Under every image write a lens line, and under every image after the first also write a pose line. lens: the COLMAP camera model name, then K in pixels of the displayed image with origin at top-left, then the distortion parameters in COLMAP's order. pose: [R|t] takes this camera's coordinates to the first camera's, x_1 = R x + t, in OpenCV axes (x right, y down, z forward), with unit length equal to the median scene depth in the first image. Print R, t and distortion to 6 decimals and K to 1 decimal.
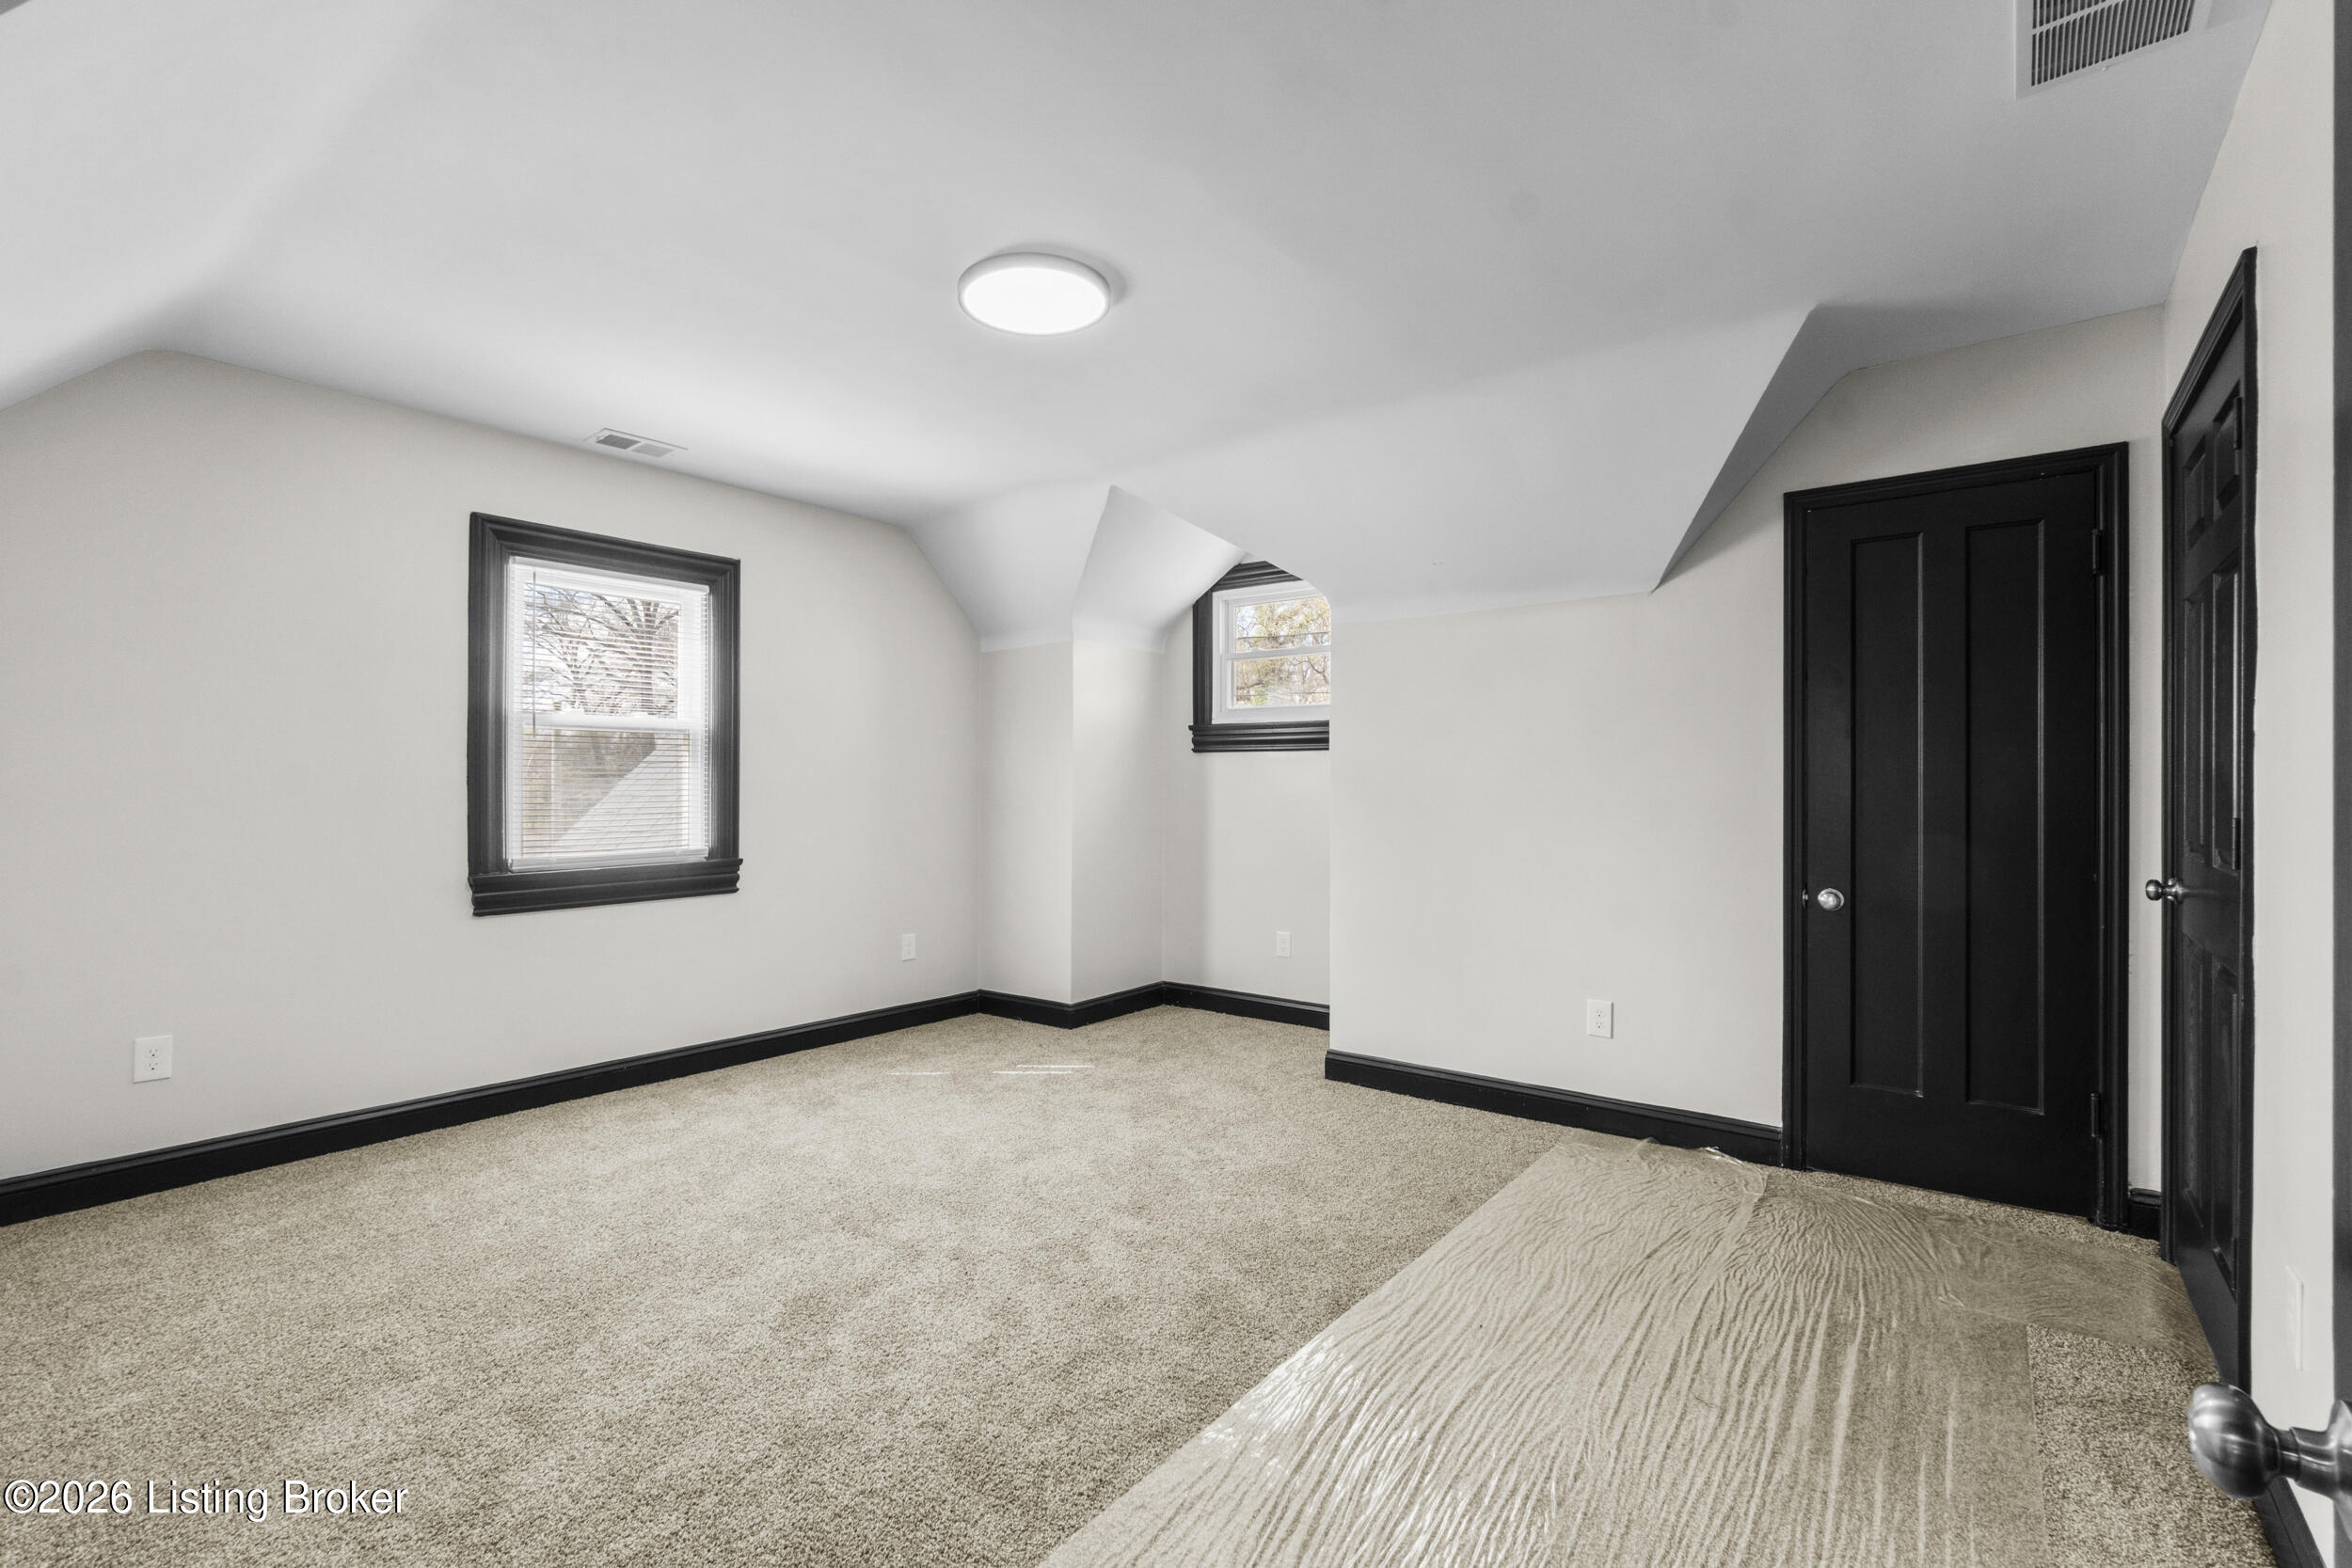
lens RADIAL K [[1025.9, 0, 1155.5], [0, 1025.9, 776.2], [0, 0, 1]] dist [-0.007530, 0.002478]
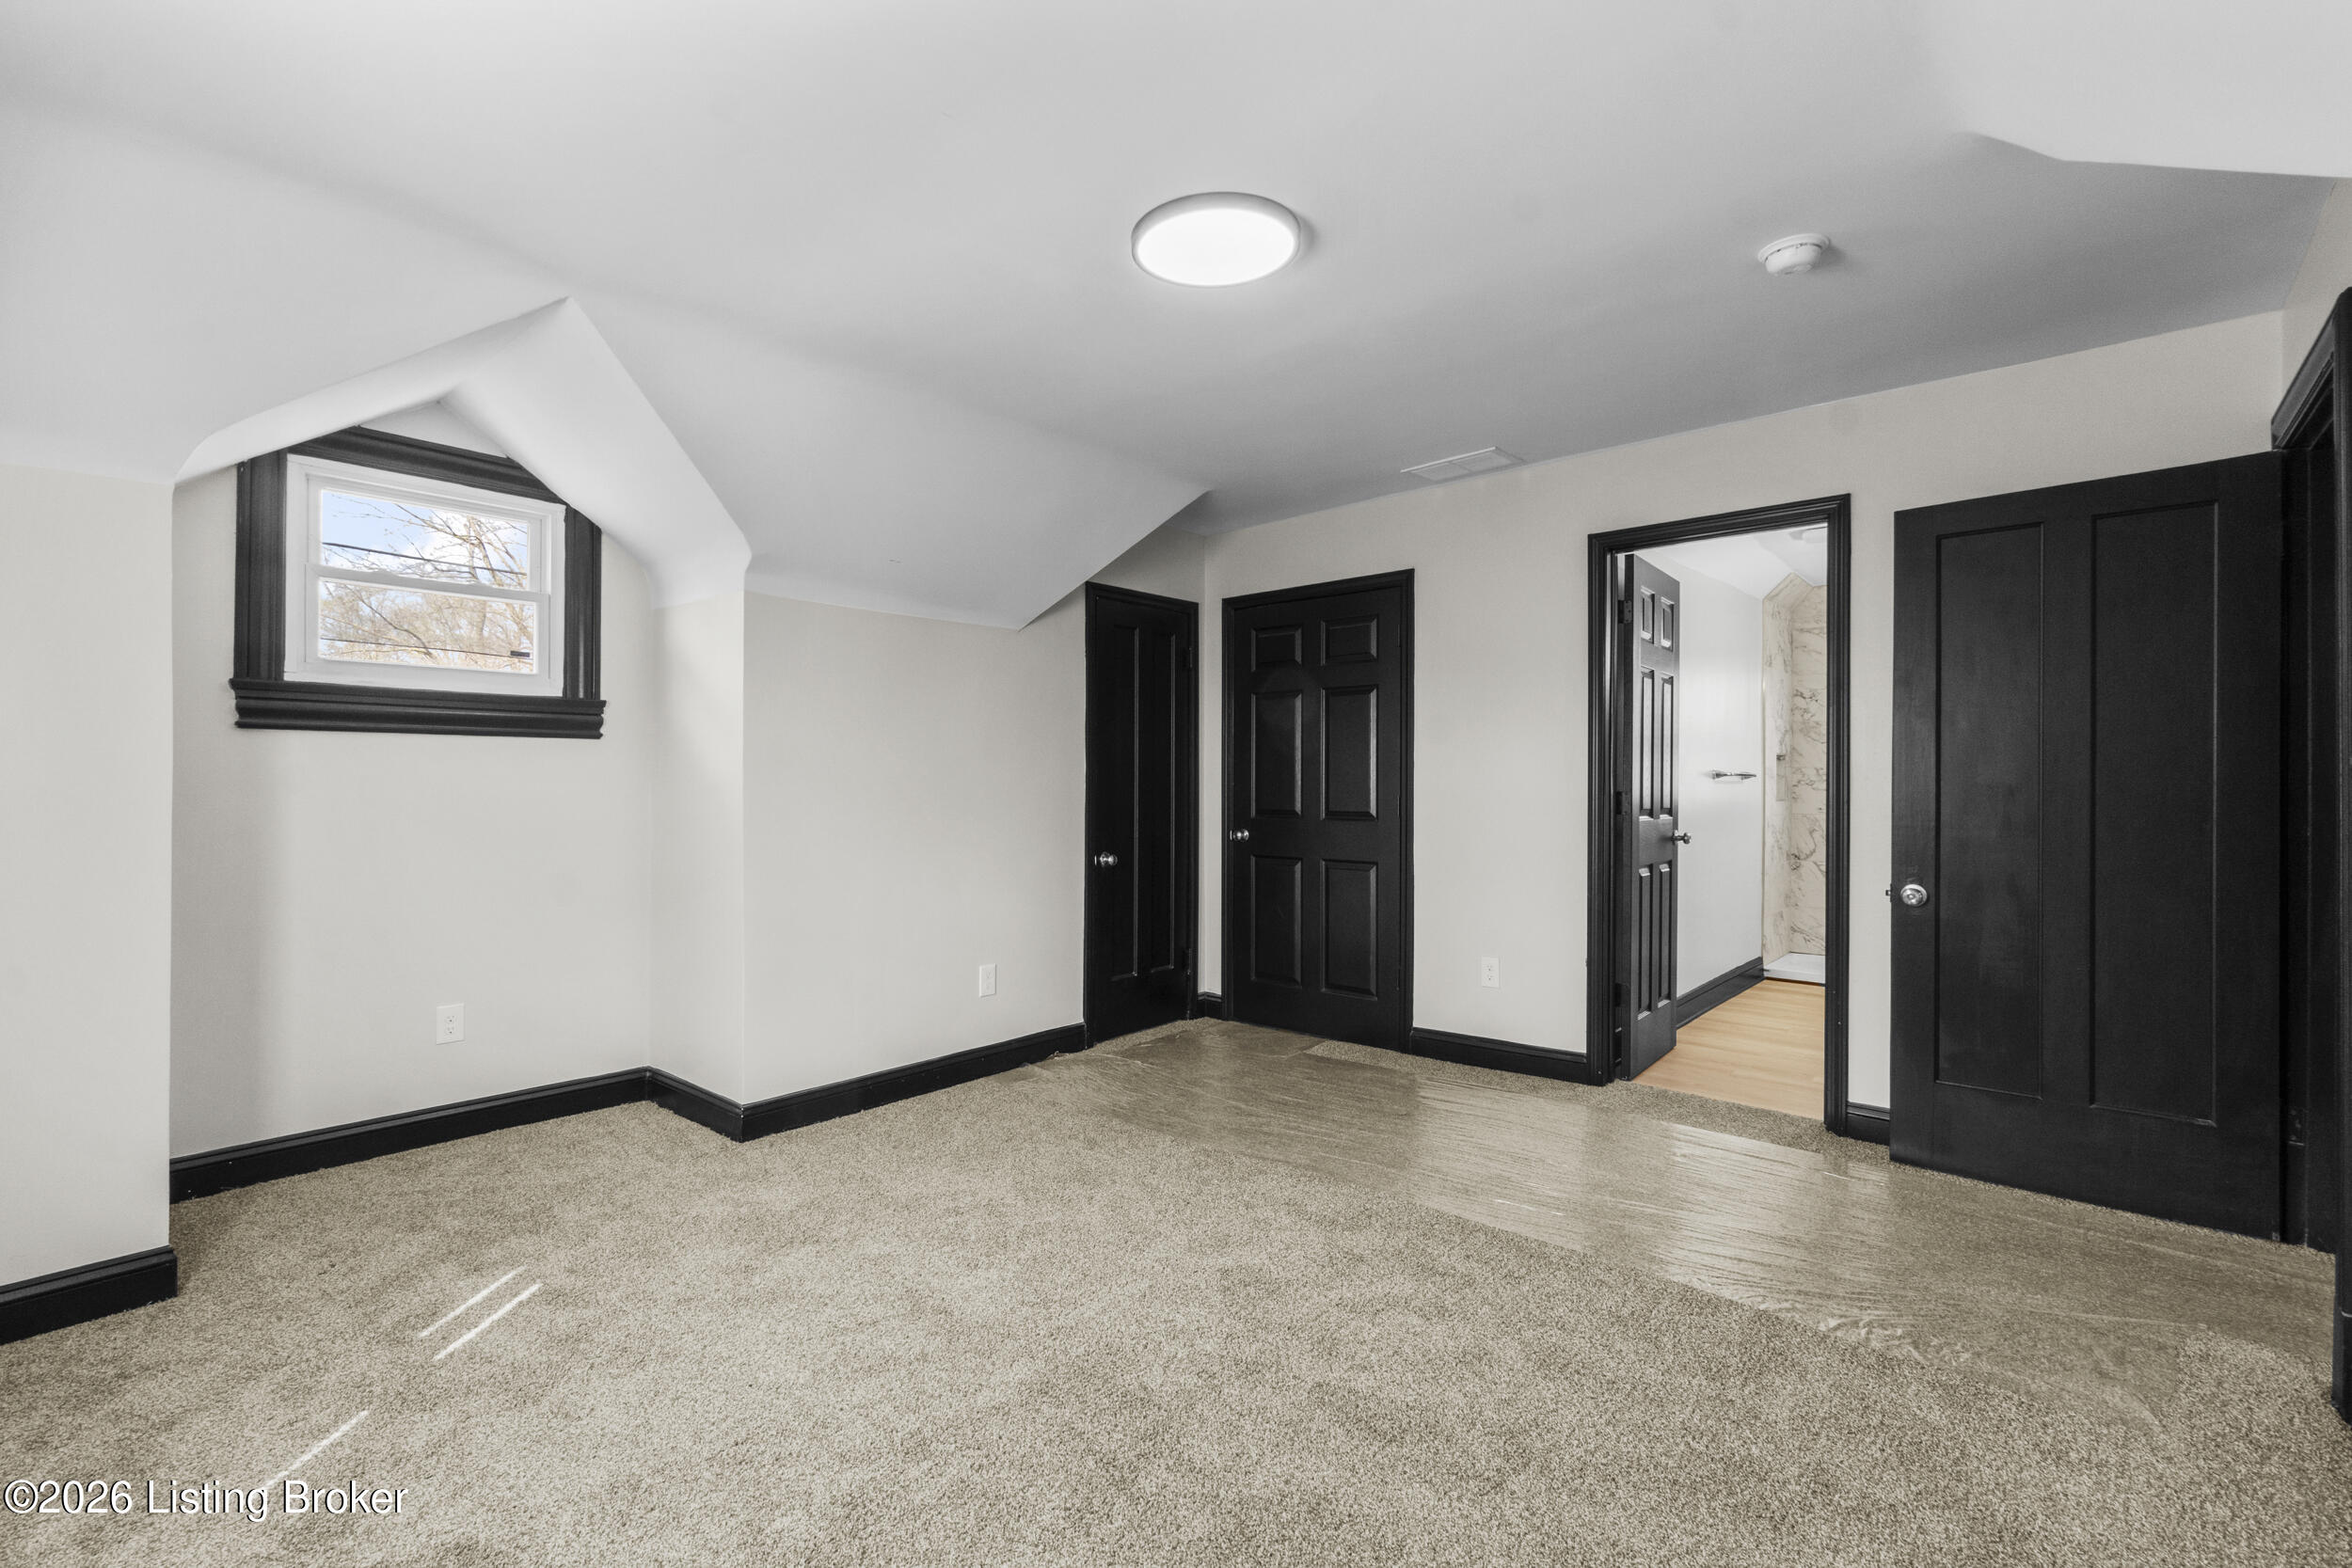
lens RADIAL K [[1025.9, 0, 1166.2], [0, 1025.9, 782.1], [0, 0, 1]] dist [-0.007530, 0.002478]
pose [[0.056758, -0.000575, 0.998388, -0.651043], [-0.010602, 0.999943, 0.001179, 0.000247], [-0.998332, -0.010652, 0.056749, 0.627158]]
